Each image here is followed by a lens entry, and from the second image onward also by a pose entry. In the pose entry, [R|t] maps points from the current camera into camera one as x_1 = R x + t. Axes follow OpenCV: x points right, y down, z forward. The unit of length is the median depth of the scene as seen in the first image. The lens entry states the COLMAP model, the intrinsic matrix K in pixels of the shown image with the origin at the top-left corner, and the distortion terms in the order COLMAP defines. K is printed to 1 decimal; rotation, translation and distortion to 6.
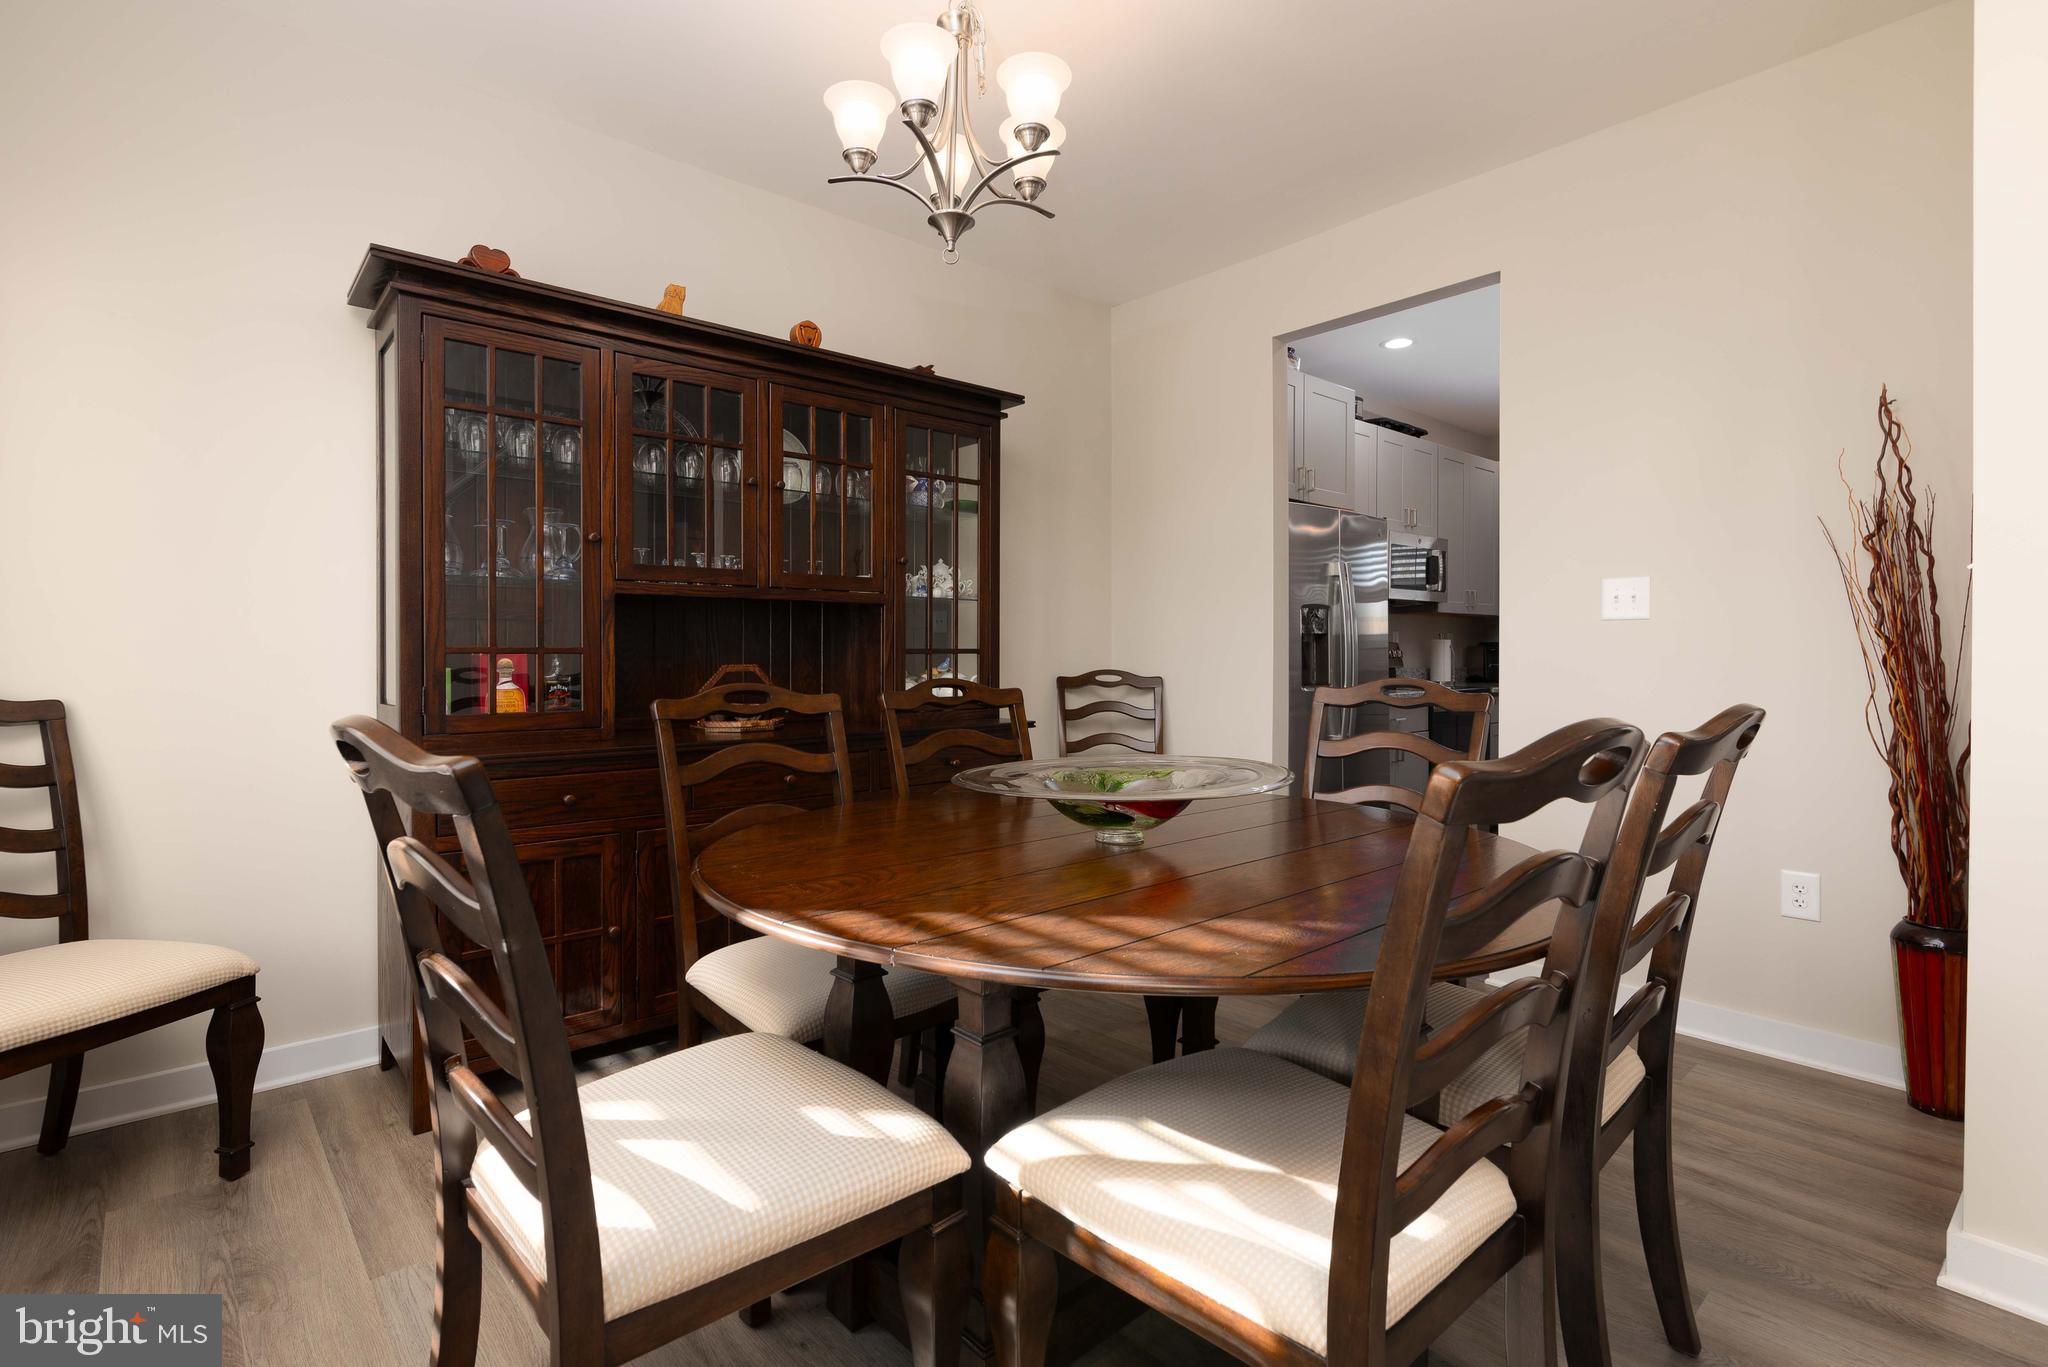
lens RADIAL K [[932.4, 0, 1024.6], [0, 932.4, 651.1], [0, 0, 1]] dist [-0.000371, -0.000129]
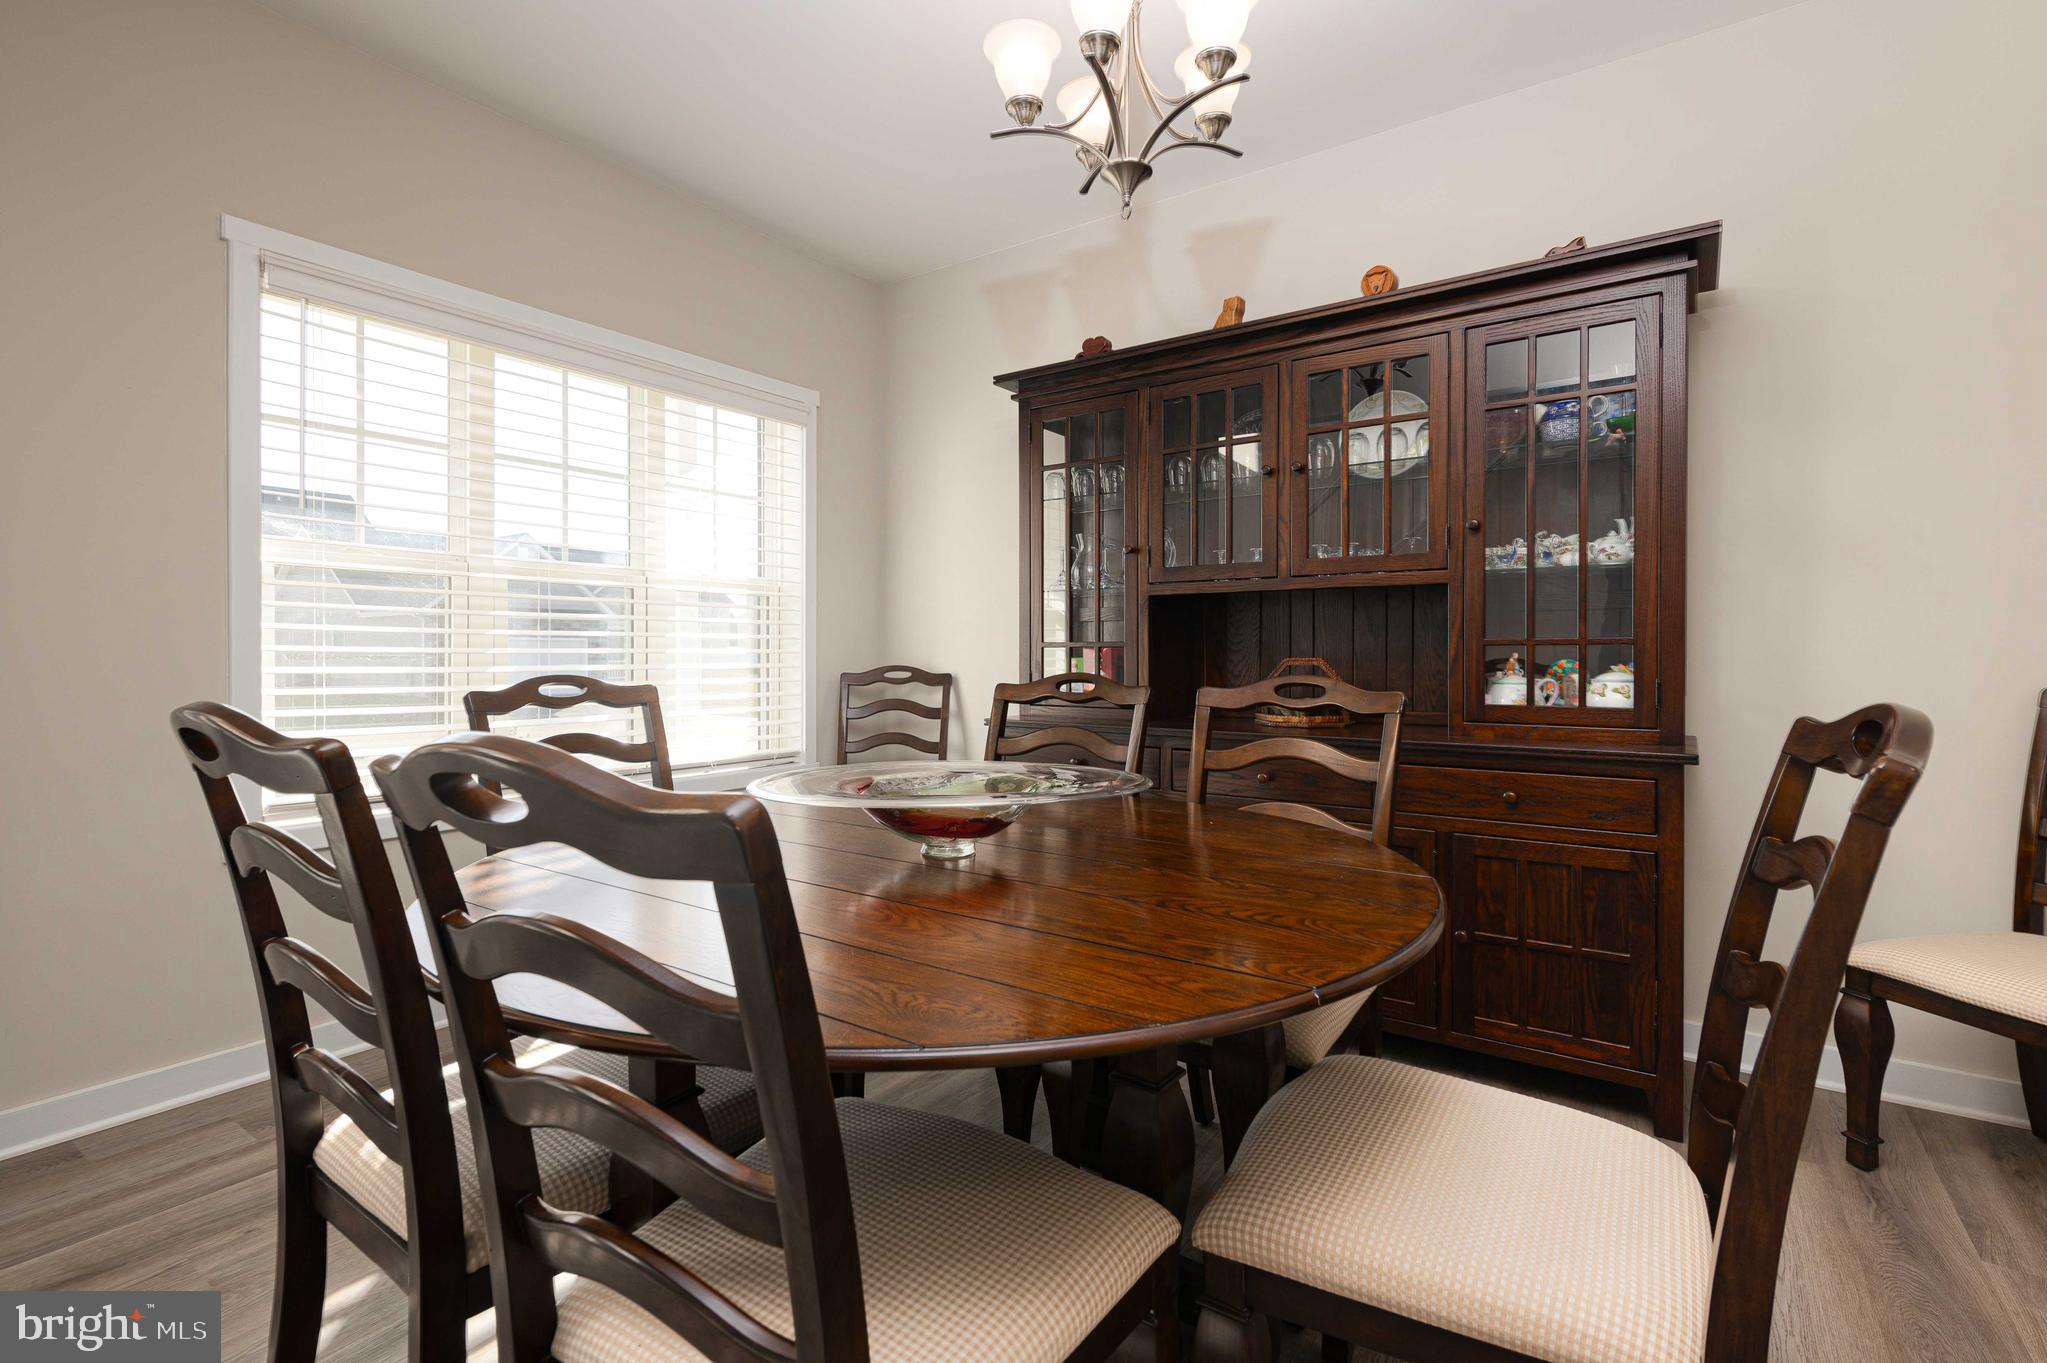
lens RADIAL K [[958.5, 0, 1029.0], [0, 958.5, 647.8], [0, 0, 1]] dist [0.000281, -0.000297]
pose [[0.225950, 0.002956, -0.974135, 0.701100], [0.001374, 0.999993, 0.003354, 0.000495], [0.974138, -0.002096, 0.225944, 0.581395]]
